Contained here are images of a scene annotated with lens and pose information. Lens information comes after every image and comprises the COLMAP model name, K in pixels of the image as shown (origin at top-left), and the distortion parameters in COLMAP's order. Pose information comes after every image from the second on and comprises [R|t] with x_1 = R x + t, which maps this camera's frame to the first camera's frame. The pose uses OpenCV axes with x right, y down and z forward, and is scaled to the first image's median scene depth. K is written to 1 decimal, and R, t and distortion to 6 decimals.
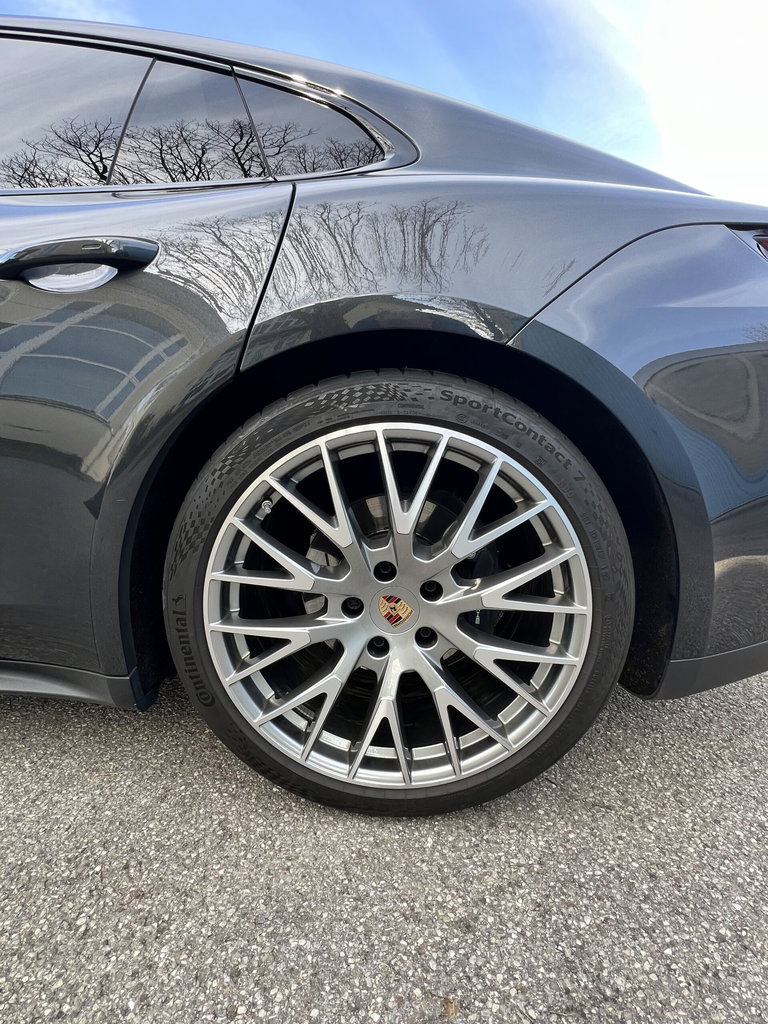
lens RADIAL K [[471.0, 0, 378.2], [0, 471.0, 504.4], [0, 0, 1]] dist [-0.000409, -0.000299]
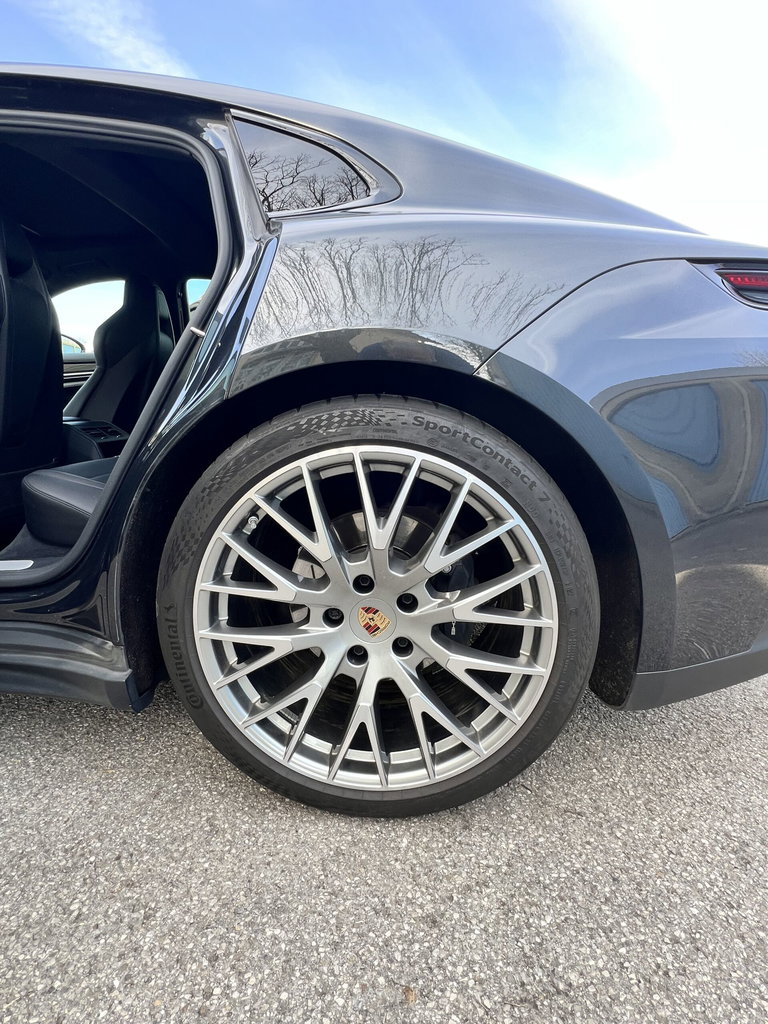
lens RADIAL K [[471.0, 0, 378.2], [0, 471.0, 504.4], [0, 0, 1]] dist [-0.000409, -0.000299]
pose [[0.999696, 0.008531, -0.023129, 0.072340], [-0.008809, 0.999890, -0.011936, -0.025357], [0.023025, 0.012136, 0.999661, -0.064826]]
